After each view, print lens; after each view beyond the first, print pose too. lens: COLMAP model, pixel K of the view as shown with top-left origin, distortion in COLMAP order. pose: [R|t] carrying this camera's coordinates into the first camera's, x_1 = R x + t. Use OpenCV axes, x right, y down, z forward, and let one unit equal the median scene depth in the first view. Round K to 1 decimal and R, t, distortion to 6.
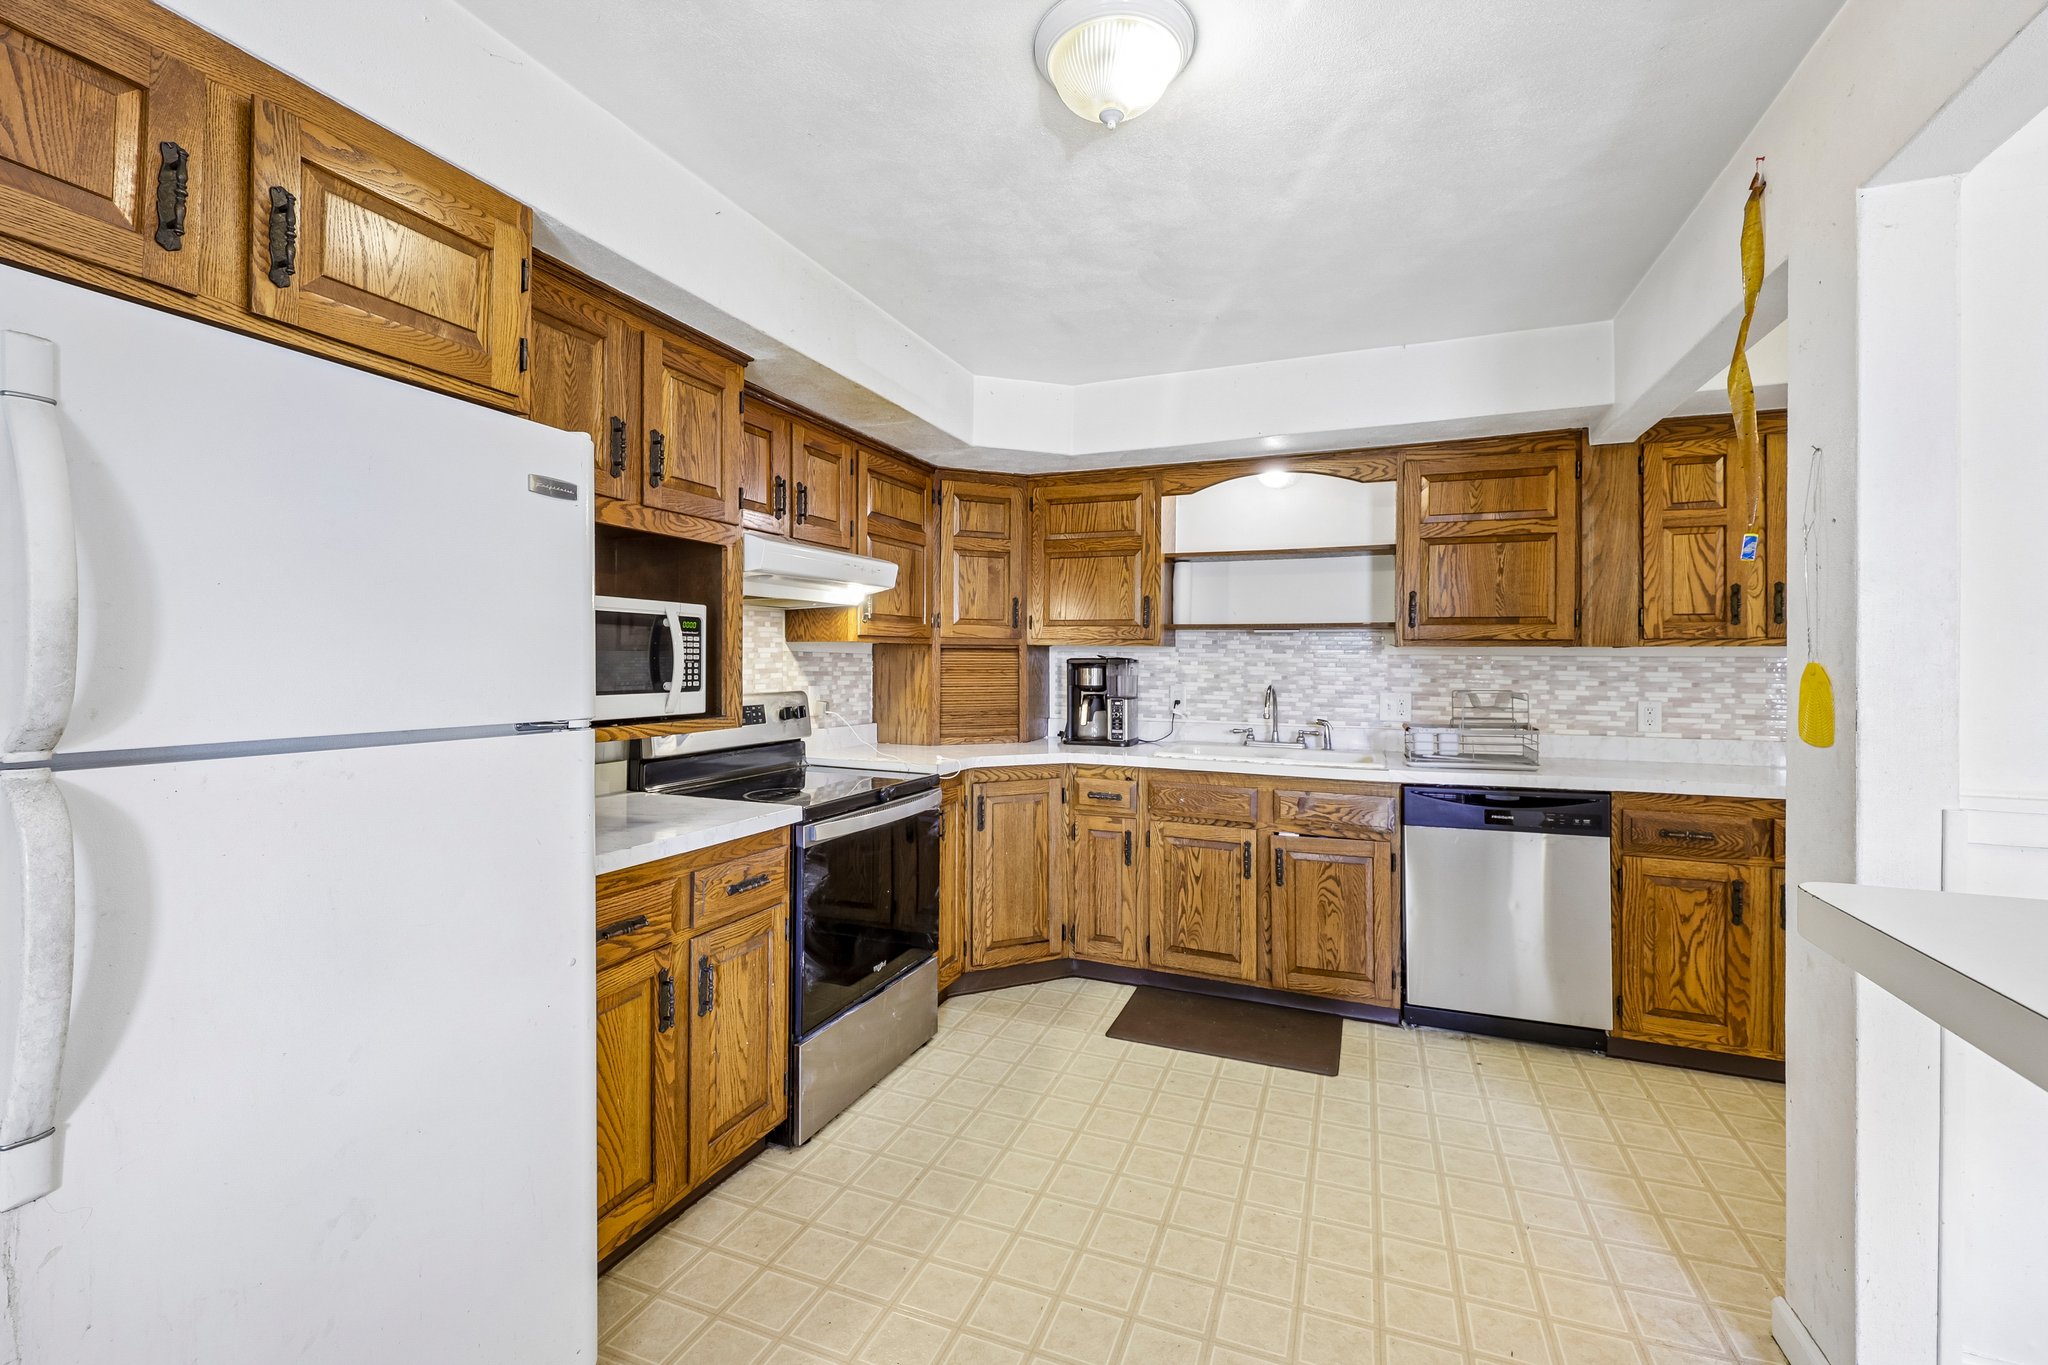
lens RADIAL K [[862.5, 0, 1021.3], [0, 862.5, 653.9], [0, 0, 1]] dist [0.000375, 0.000122]
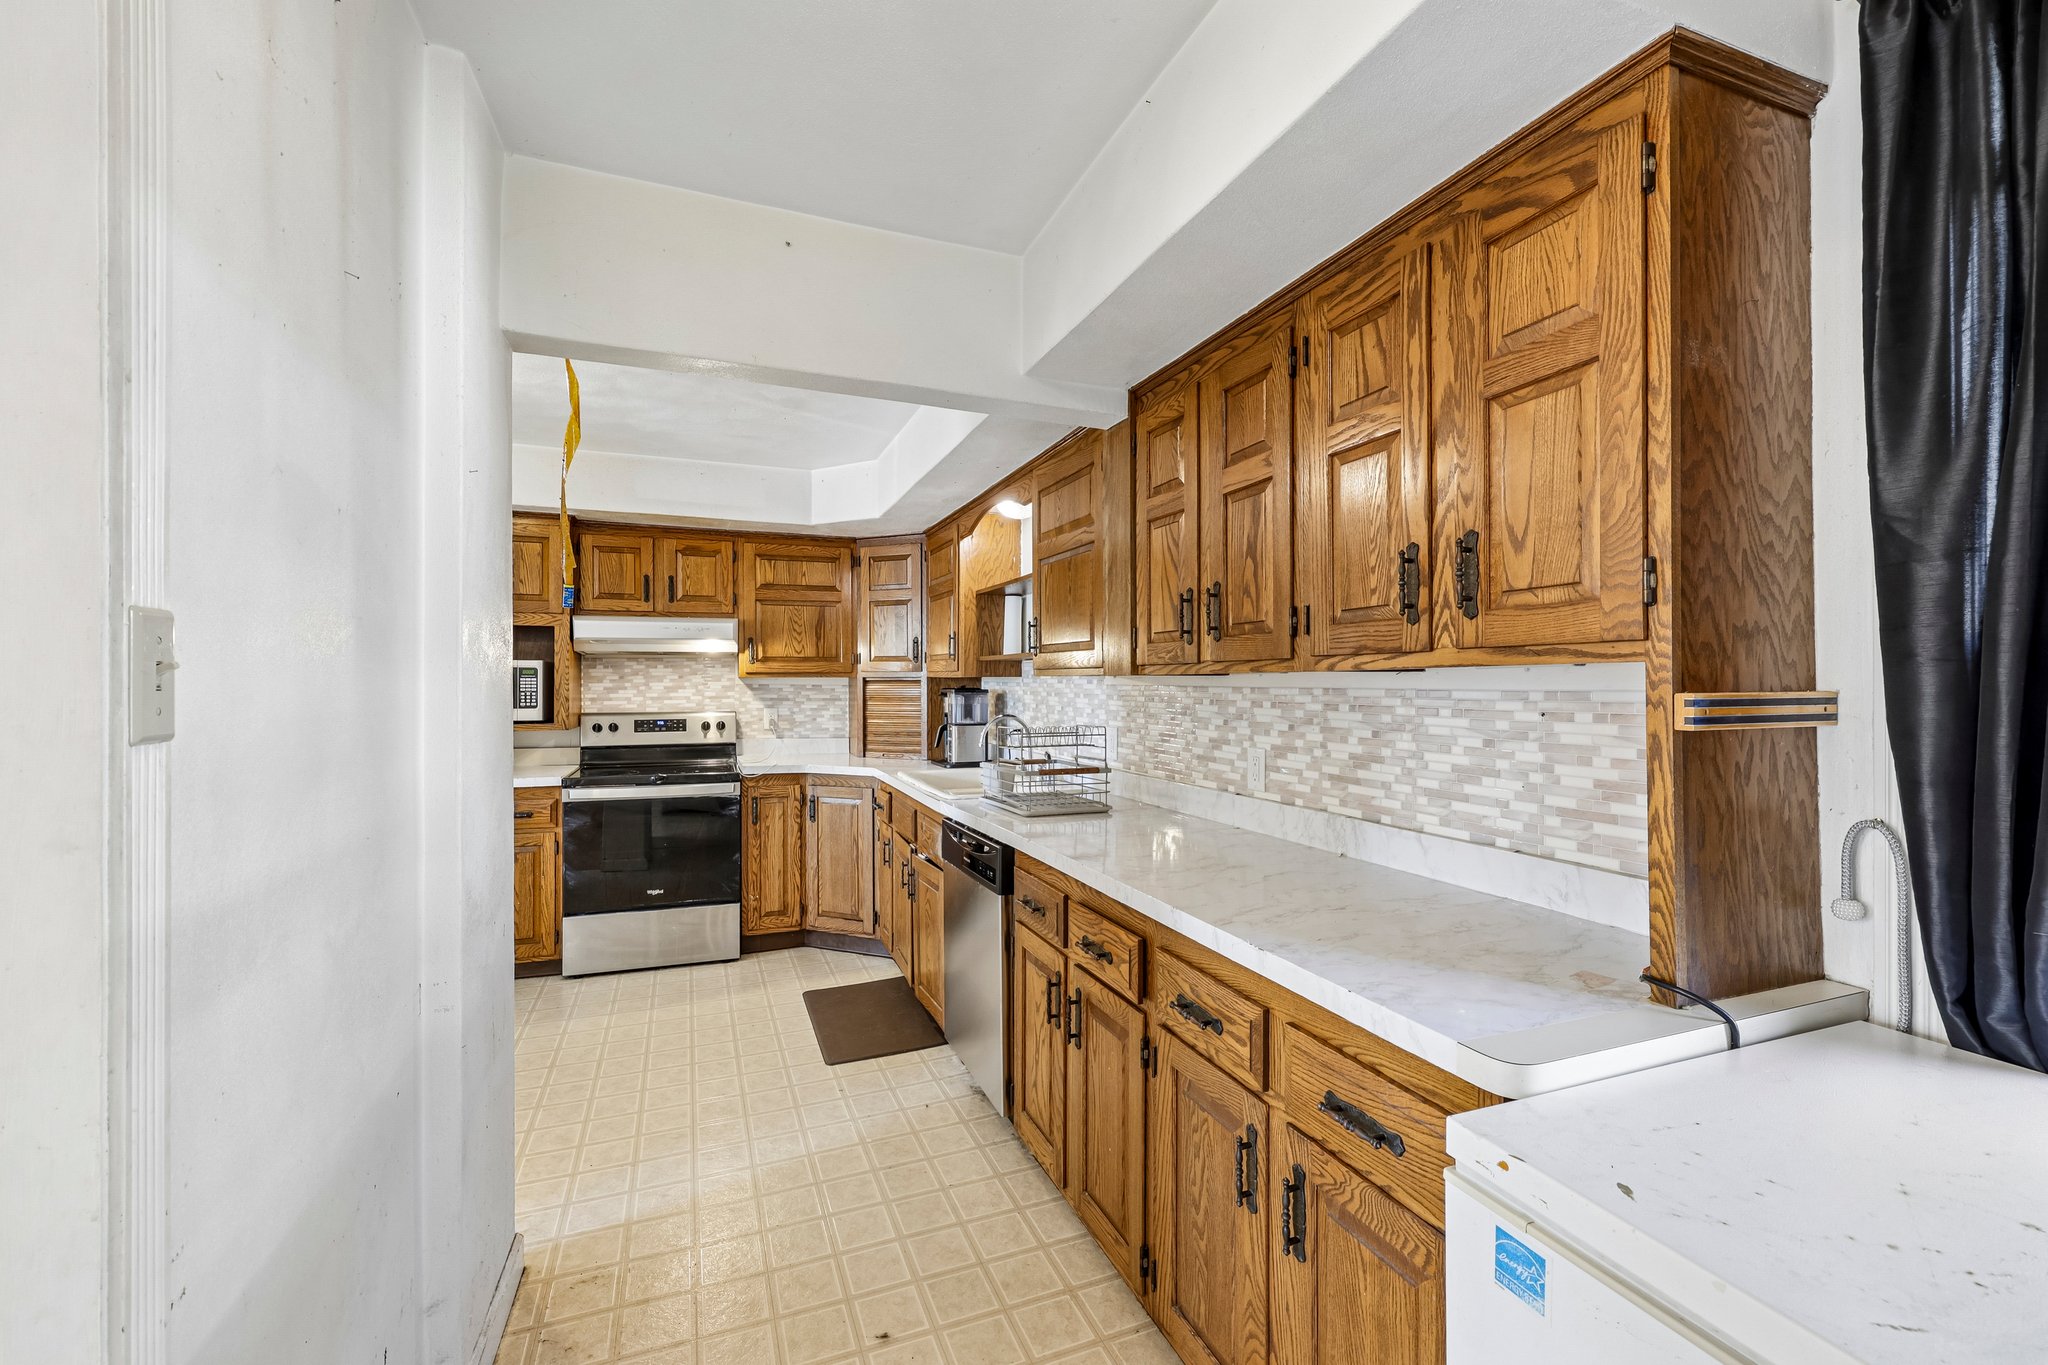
lens RADIAL K [[849.6, 0, 1021.6], [0, 849.6, 679.1], [0, 0, 1]] dist [0.001051, 0.000622]
pose [[0.685447, -0.007717, -0.728082, 1.151266], [0.007225, 0.999967, -0.003797, -0.002549], [0.728087, -0.002657, 0.685480, 0.372846]]
